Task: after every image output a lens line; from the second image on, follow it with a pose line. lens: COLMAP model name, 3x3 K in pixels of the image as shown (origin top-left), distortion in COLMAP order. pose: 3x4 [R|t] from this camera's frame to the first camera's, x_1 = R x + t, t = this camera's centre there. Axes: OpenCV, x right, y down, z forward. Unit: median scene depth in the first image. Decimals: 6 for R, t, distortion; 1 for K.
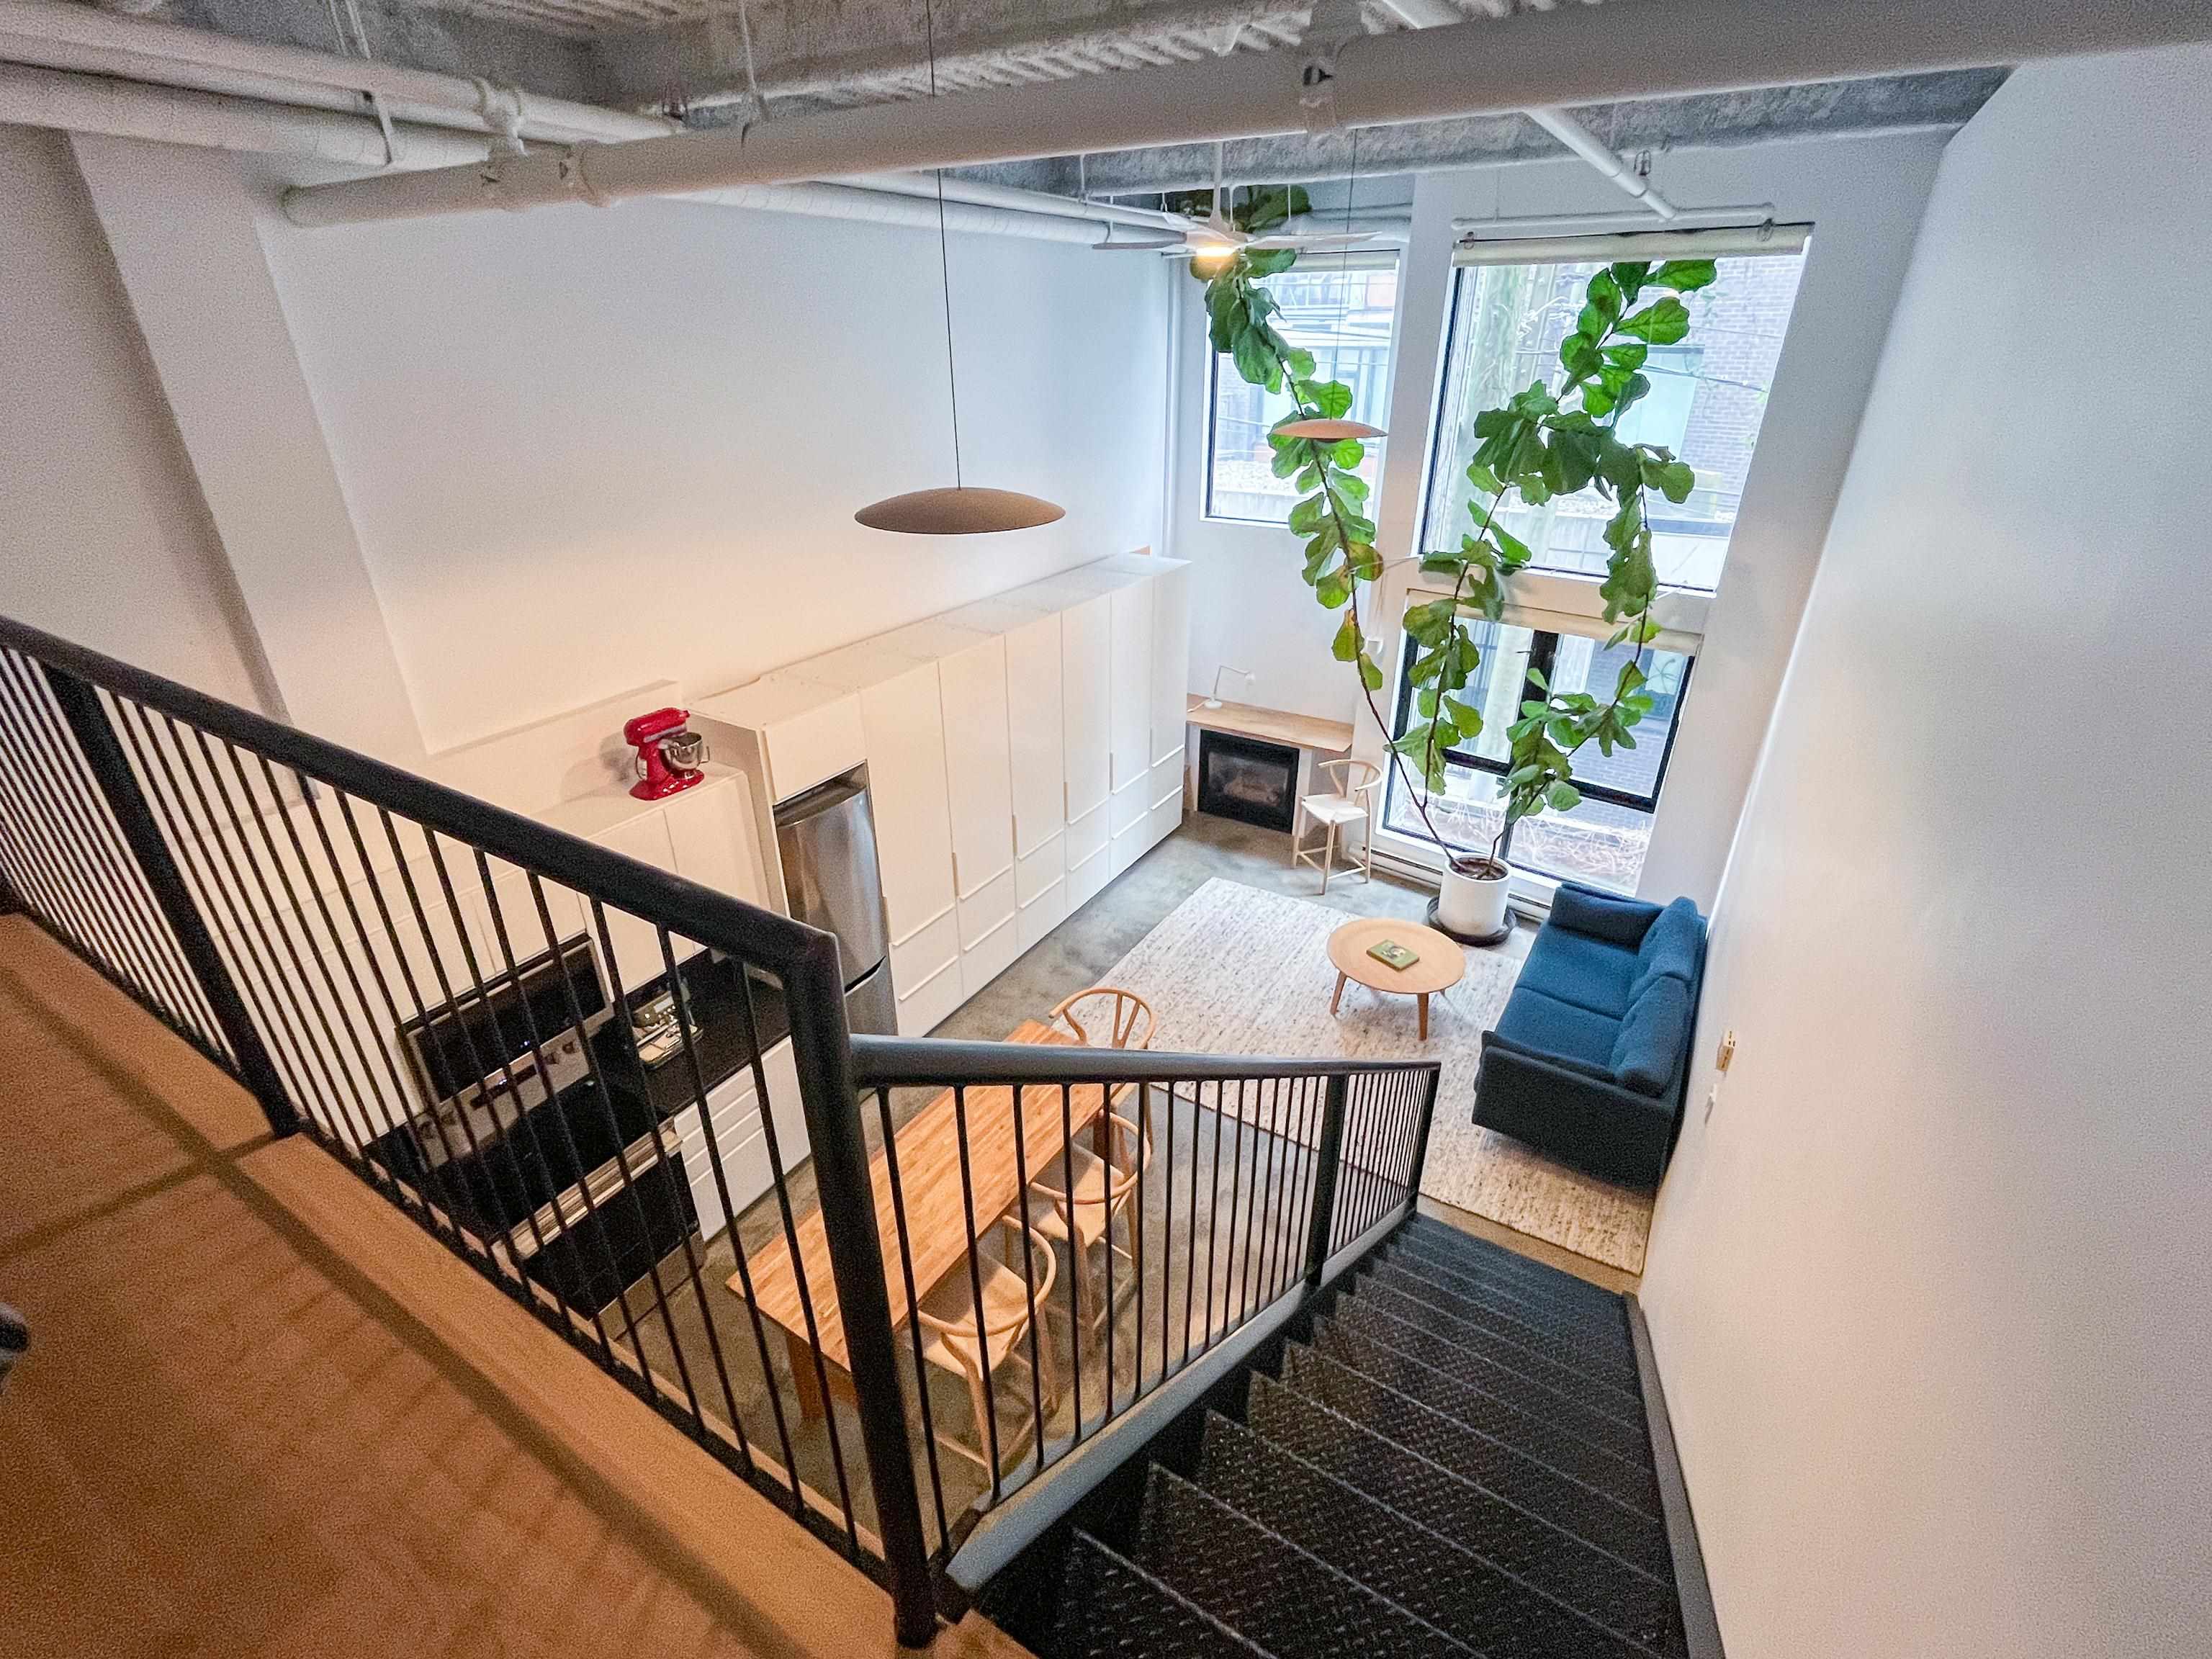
lens RADIAL K [[992.9, 0, 1116.2], [0, 992.9, 826.4], [0, 0, 1]] dist [0.000018, -0.000183]
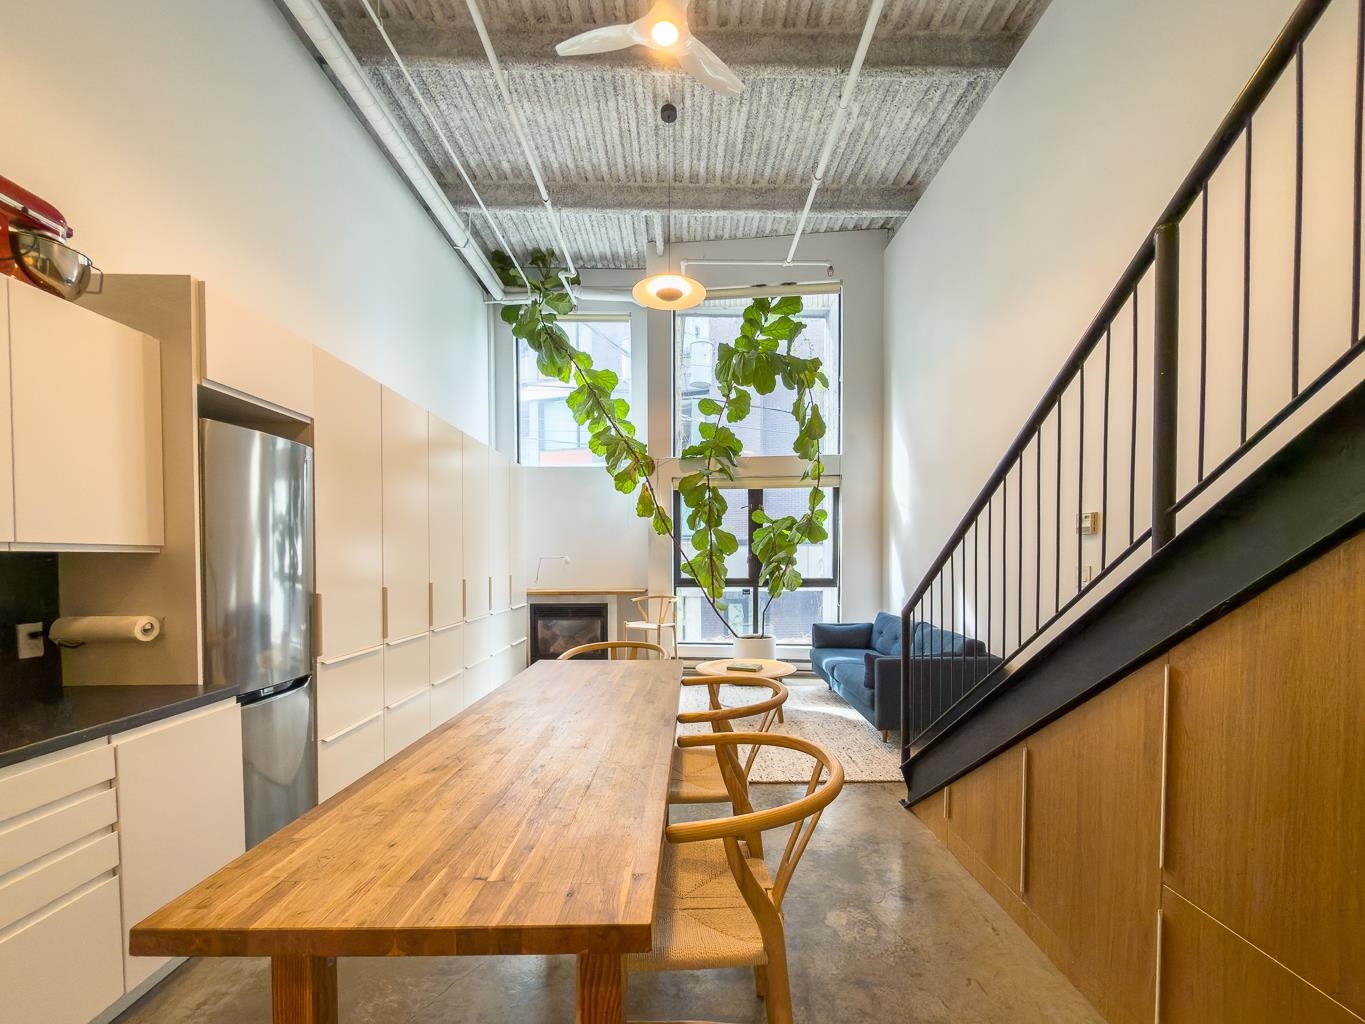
lens RADIAL K [[561.0, 0, 693.4], [0, 561.0, 572.9], [0, 0, 1]] dist [-0.000718, 0.000326]
pose [[0.843457, -0.013103, 0.537038, -0.173322], [0.240236, 0.903367, -0.355266, 0.239893], [-0.480487, 0.428667, 0.765099, 0.366824]]
